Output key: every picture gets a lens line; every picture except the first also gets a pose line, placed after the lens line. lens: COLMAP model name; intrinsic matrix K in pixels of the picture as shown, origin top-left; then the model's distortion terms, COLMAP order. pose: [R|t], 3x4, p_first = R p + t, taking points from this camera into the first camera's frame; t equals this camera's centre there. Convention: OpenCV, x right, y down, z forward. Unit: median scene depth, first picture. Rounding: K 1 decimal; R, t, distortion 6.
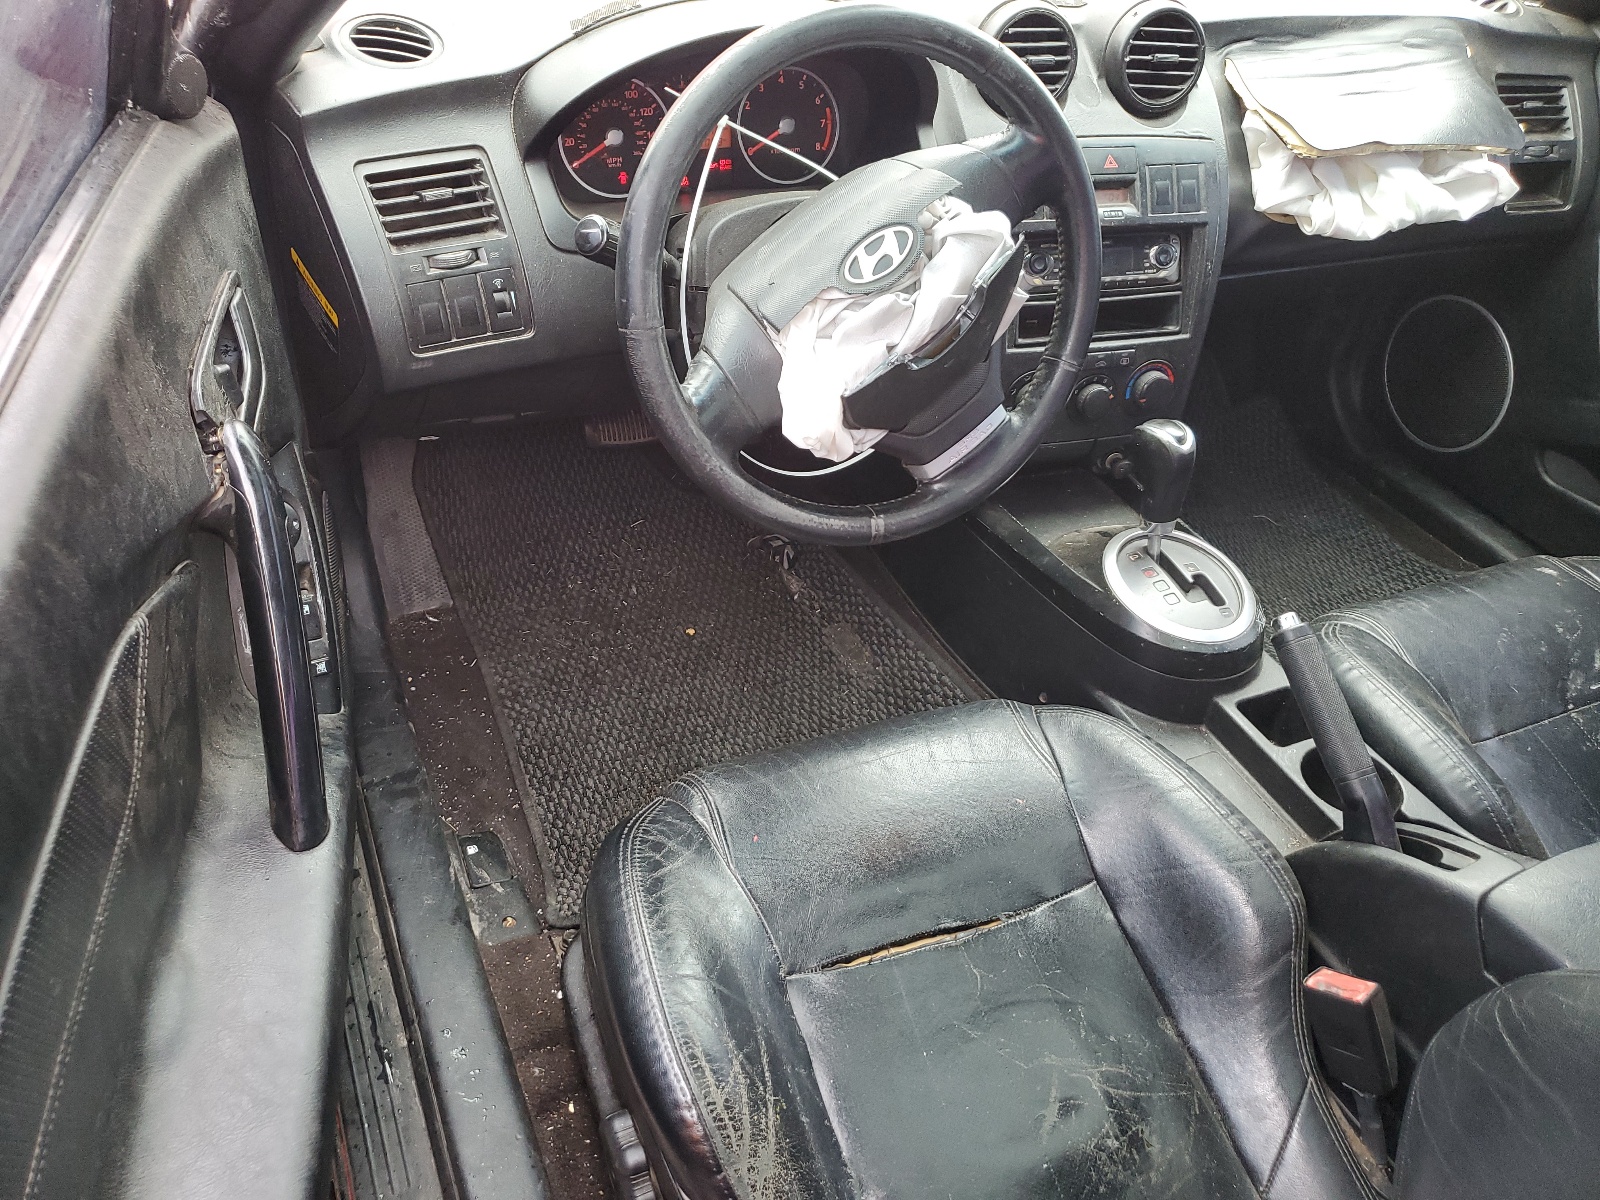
lens RADIAL K [[1194.0, 0, 800.0], [0, 1194.0, 600.0], [0, 0, 1]] dist [0.003006, 0.000745]
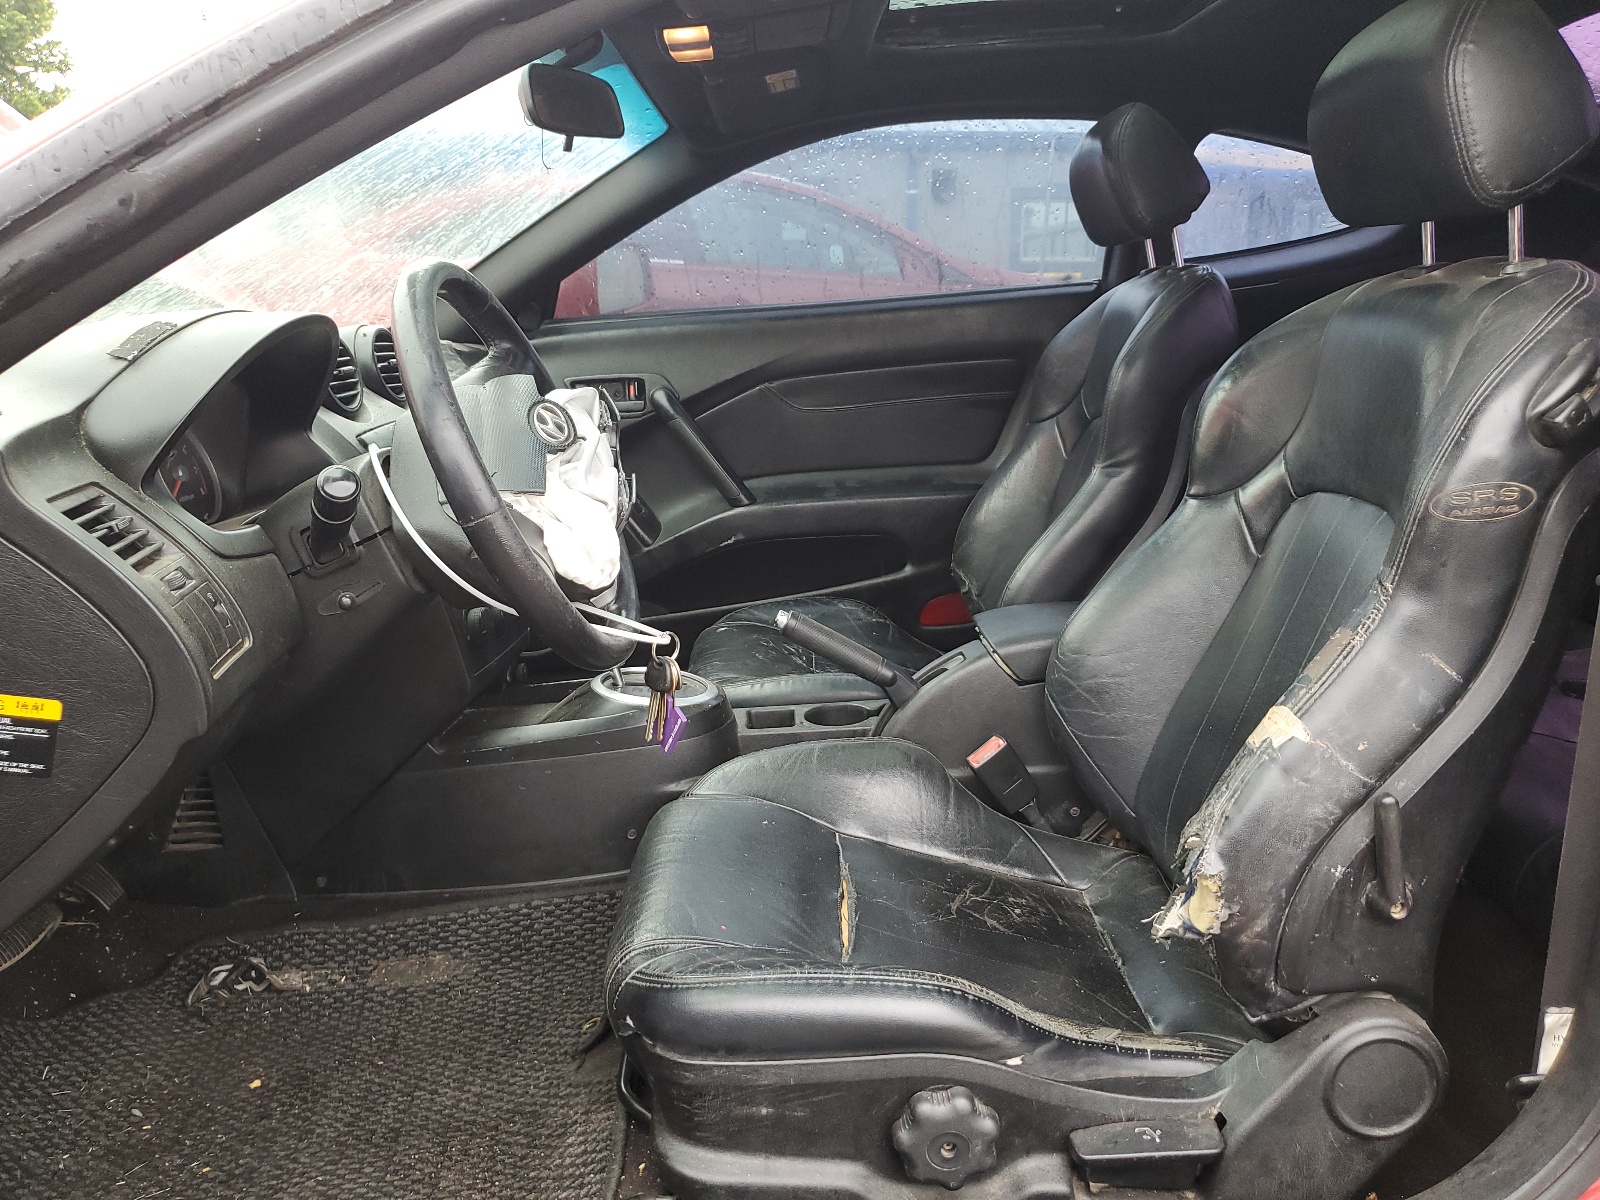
lens RADIAL K [[1194.0, 0, 800.0], [0, 1194.0, 600.0], [0, 0, 1]] dist [0.003006, 0.000745]
pose [[0.403490, -0.330957, 0.853032, -0.831479], [0.639827, 0.768506, -0.004479, 0.022498], [-0.654078, 0.547600, 0.521839, 0.244591]]
